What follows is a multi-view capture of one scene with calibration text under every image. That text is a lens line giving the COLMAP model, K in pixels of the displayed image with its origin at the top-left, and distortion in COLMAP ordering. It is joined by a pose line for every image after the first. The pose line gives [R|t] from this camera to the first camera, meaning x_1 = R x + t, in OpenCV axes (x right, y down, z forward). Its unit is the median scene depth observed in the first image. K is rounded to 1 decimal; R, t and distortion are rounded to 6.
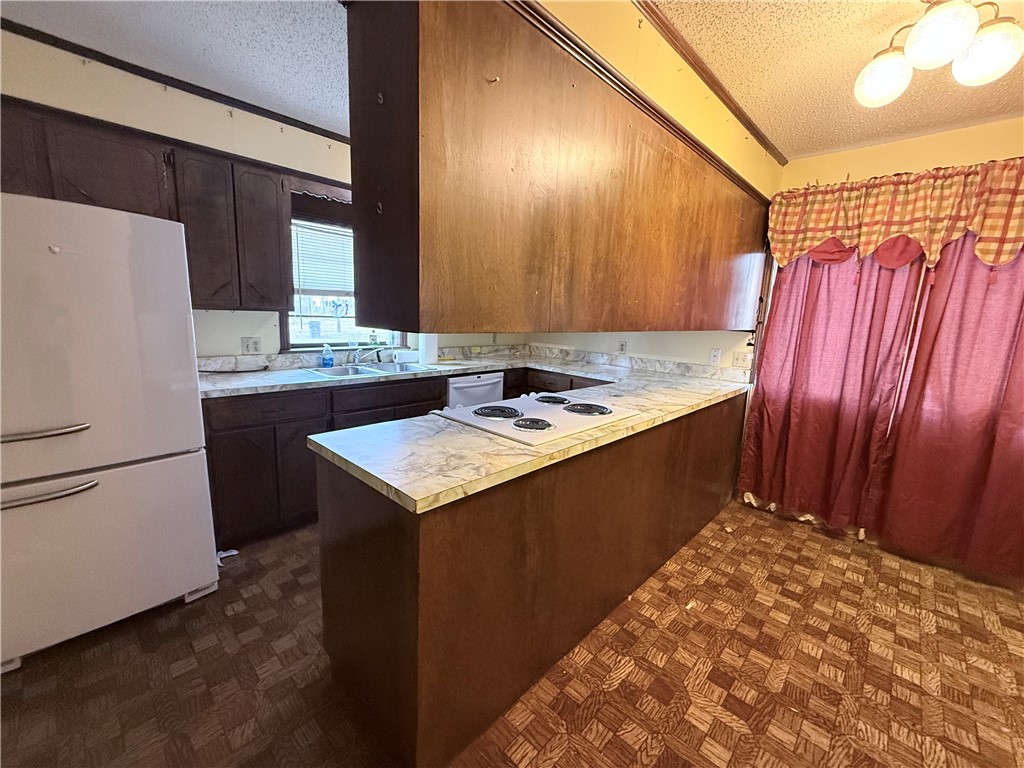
lens RADIAL K [[417.9, 0, 494.3], [0, 417.9, 380.6], [0, 0, 1]] dist [-0.001007, -0.000989]
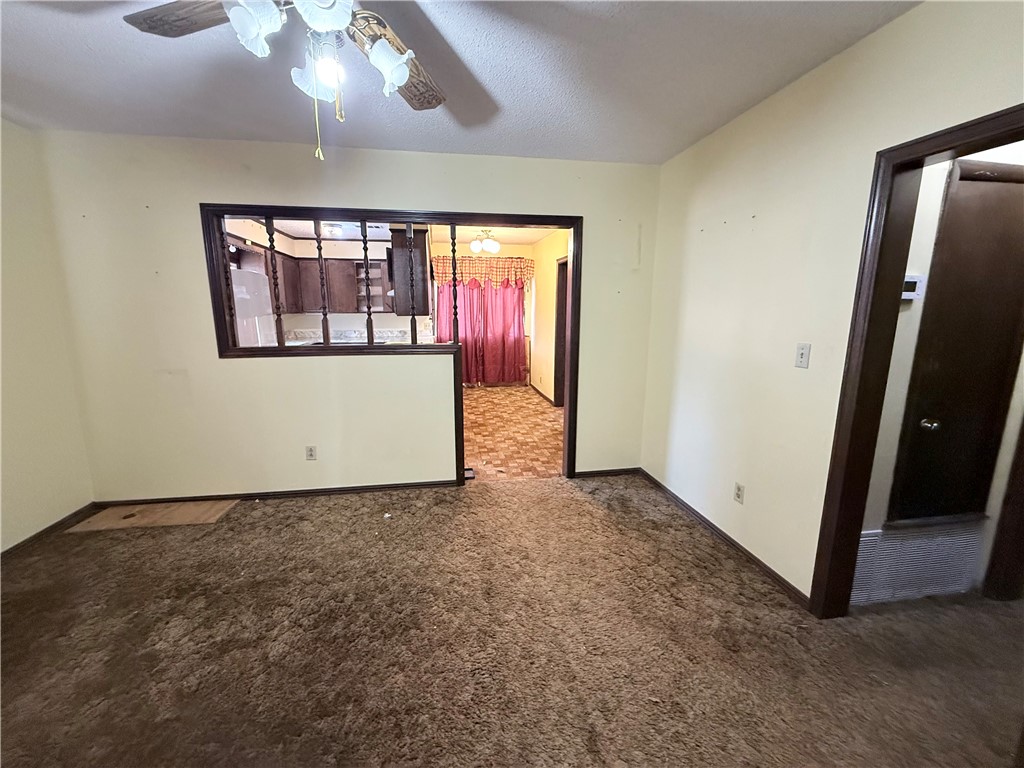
lens RADIAL K [[417.9, 0, 519.3], [0, 417.9, 385.9], [0, 0, 1]] dist [-0.001007, -0.000989]
pose [[0.556839, -0.185897, 0.809550, -1.397078], [0.155849, 0.980707, 0.118001, 0.104356], [-0.815868, 0.060460, 0.575068, -0.929635]]
